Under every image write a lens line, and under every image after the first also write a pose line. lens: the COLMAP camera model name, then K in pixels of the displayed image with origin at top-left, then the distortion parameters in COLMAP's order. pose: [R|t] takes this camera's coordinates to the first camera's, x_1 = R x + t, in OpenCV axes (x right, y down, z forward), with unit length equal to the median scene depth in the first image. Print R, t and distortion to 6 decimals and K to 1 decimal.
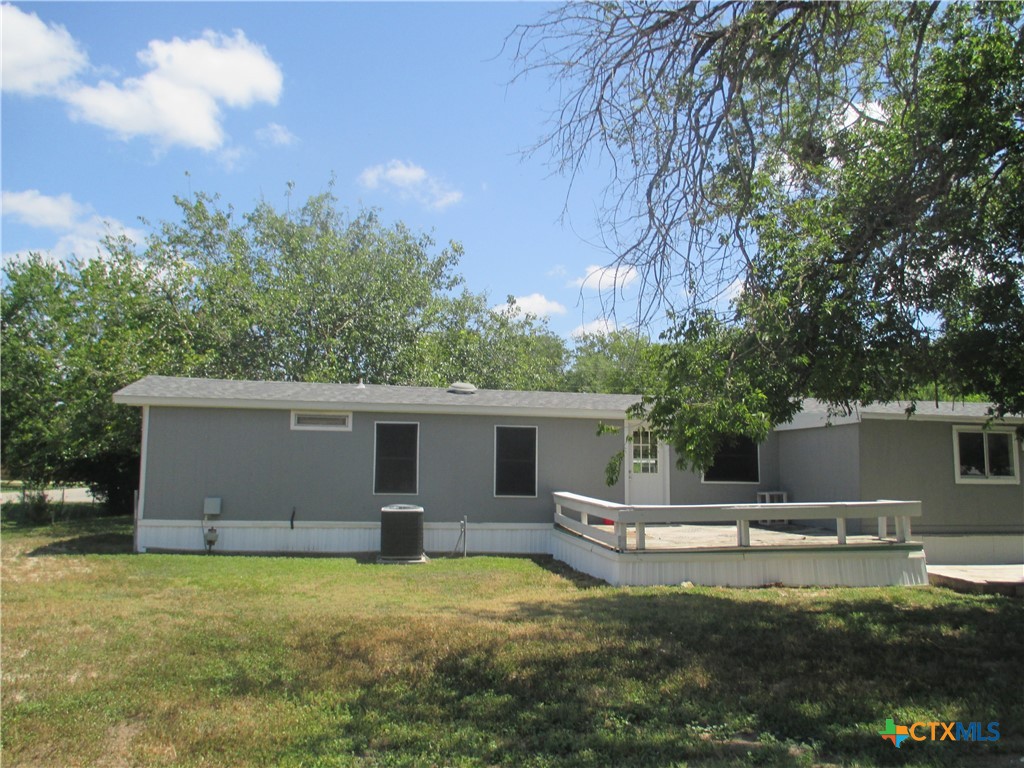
lens RADIAL K [[839.7, 0, 512.0], [0, 839.7, 384.0], [0, 0, 1]] dist [-0.047721, -0.002936]
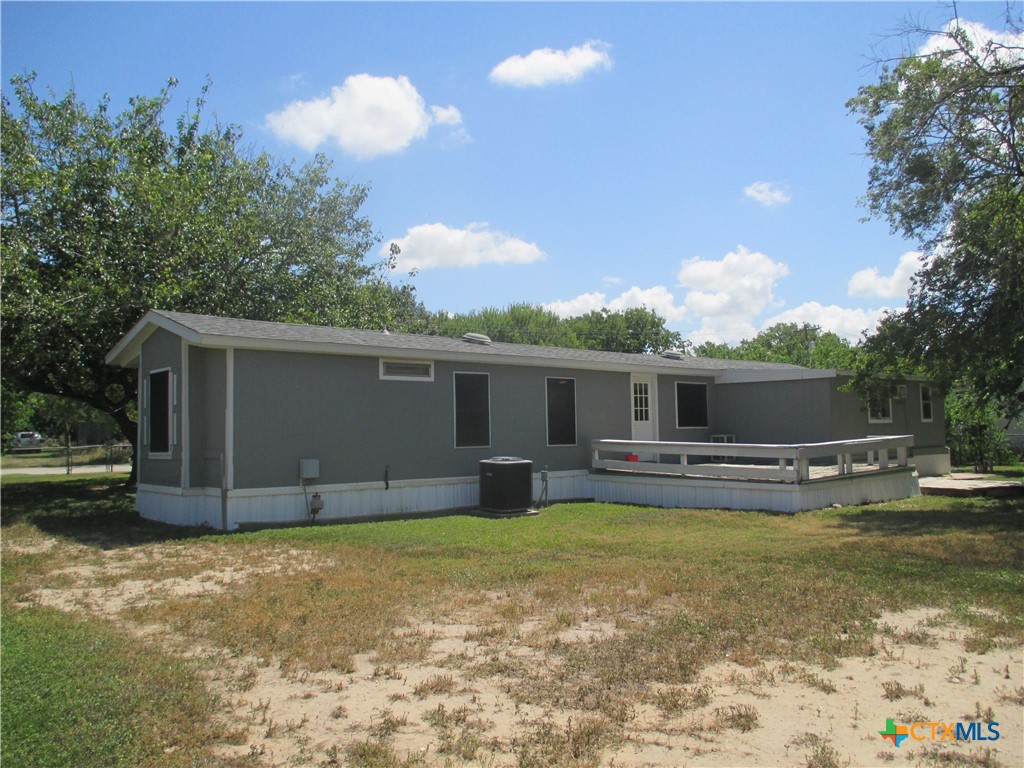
lens RADIAL K [[843.2, 0, 510.3], [0, 843.2, 377.3], [0, 0, 1]] dist [-0.045906, -0.001630]
pose [[0.837577, 0.009086, 0.546243, -0.745405], [-0.035038, 0.998697, 0.037114, 0.016173], [-0.545194, -0.050225, 0.836804, 0.198414]]
